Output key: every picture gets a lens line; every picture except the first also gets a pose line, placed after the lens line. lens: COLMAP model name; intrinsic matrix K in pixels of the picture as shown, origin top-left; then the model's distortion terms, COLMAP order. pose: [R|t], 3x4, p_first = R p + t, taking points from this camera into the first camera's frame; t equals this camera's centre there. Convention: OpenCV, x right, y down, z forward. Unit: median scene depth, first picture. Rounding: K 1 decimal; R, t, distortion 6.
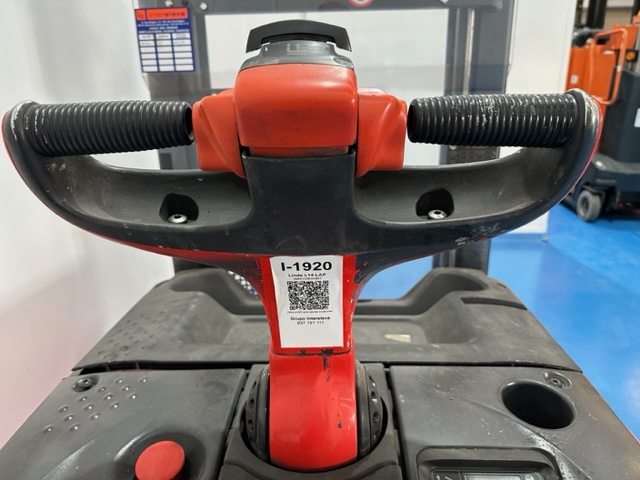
lens RADIAL K [[456.6, 0, 320.0], [0, 456.6, 240.0], [0, 0, 1]] dist [-0.003035, -0.002332]
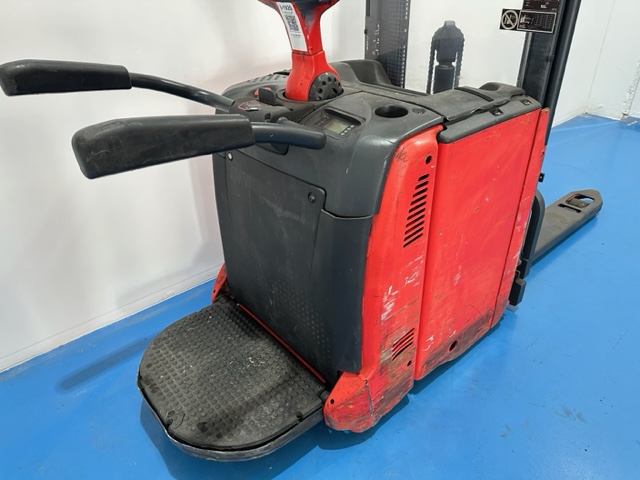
lens RADIAL K [[456.6, 0, 320.0], [0, 456.6, 240.0], [0, 0, 1]] dist [-0.003035, -0.002332]
pose [[0.665222, 0.390829, -0.636186, 0.309395], [-0.218593, 0.916669, 0.334568, 0.048310], [0.713930, -0.083496, 0.695221, -0.116415]]
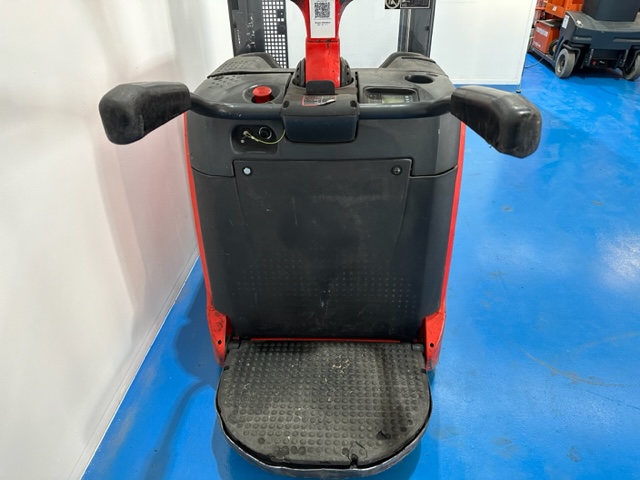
lens RADIAL K [[456.6, 0, 320.0], [0, 456.6, 240.0], [0, 0, 1]] dist [-0.003035, -0.002332]
pose [[0.999944, 0.009644, -0.004387, -0.001781], [-0.008285, 0.969857, 0.243535, 0.103727], [0.006603, -0.243485, 0.969882, -0.255273]]
